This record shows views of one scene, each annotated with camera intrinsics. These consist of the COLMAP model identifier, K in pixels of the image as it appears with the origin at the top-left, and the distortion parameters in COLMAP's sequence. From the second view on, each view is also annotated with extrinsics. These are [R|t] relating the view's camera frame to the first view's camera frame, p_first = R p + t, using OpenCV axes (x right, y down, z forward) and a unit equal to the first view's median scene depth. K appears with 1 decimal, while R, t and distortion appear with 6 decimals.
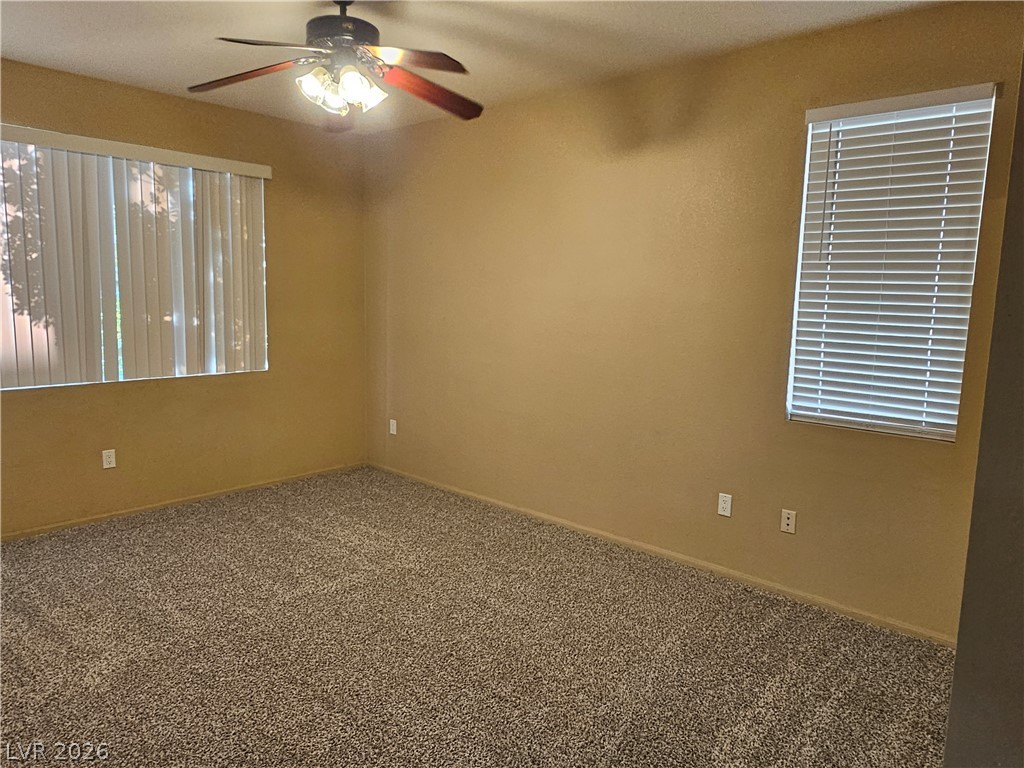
lens RADIAL K [[692.8, 0, 508.1], [0, 692.8, 378.5], [0, 0, 1]] dist [0.011331, -0.007486]
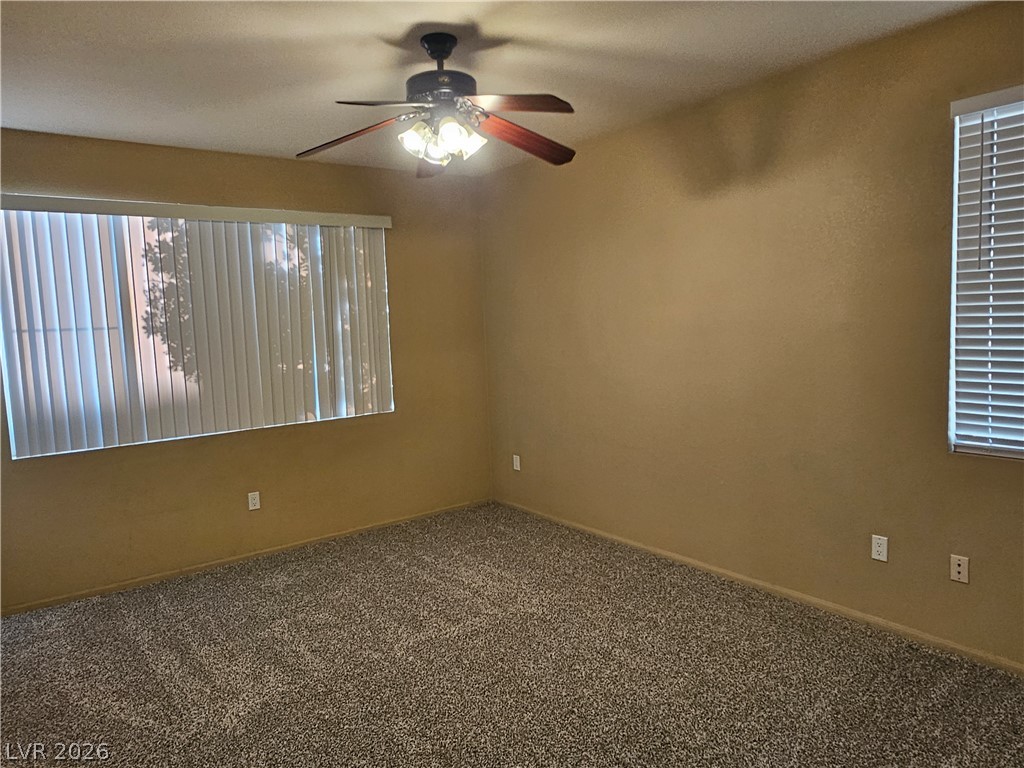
lens RADIAL K [[692.8, 0, 504.5], [0, 692.8, 375.9], [0, 0, 1]] dist [0.011331, -0.007486]
pose [[0.979584, -0.045412, -0.195837, 0.025373], [0.037934, 0.998407, -0.041771, -0.019086], [0.197422, 0.033489, 0.979746, 0.024655]]
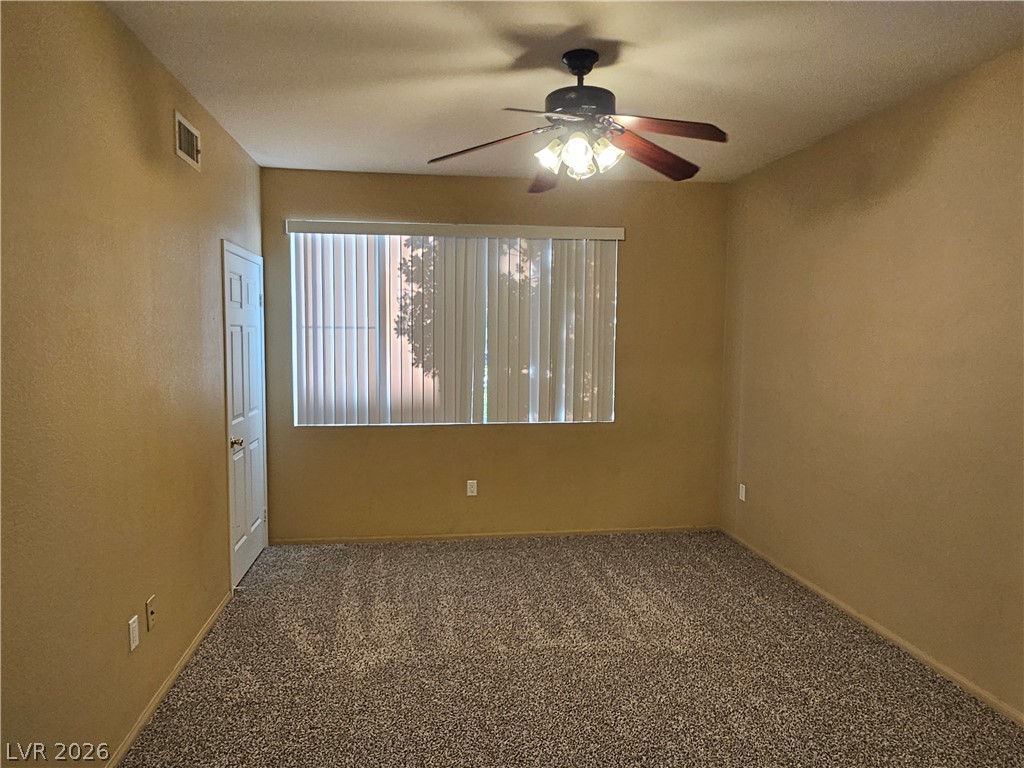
lens RADIAL K [[692.8, 0, 503.6], [0, 692.8, 382.8], [0, 0, 1]] dist [0.011331, -0.007486]
pose [[0.761433, 0.028997, -0.647594, 0.262059], [-0.068046, 0.997055, -0.035362, -0.029225], [0.644662, 0.070992, 0.761164, 0.131063]]
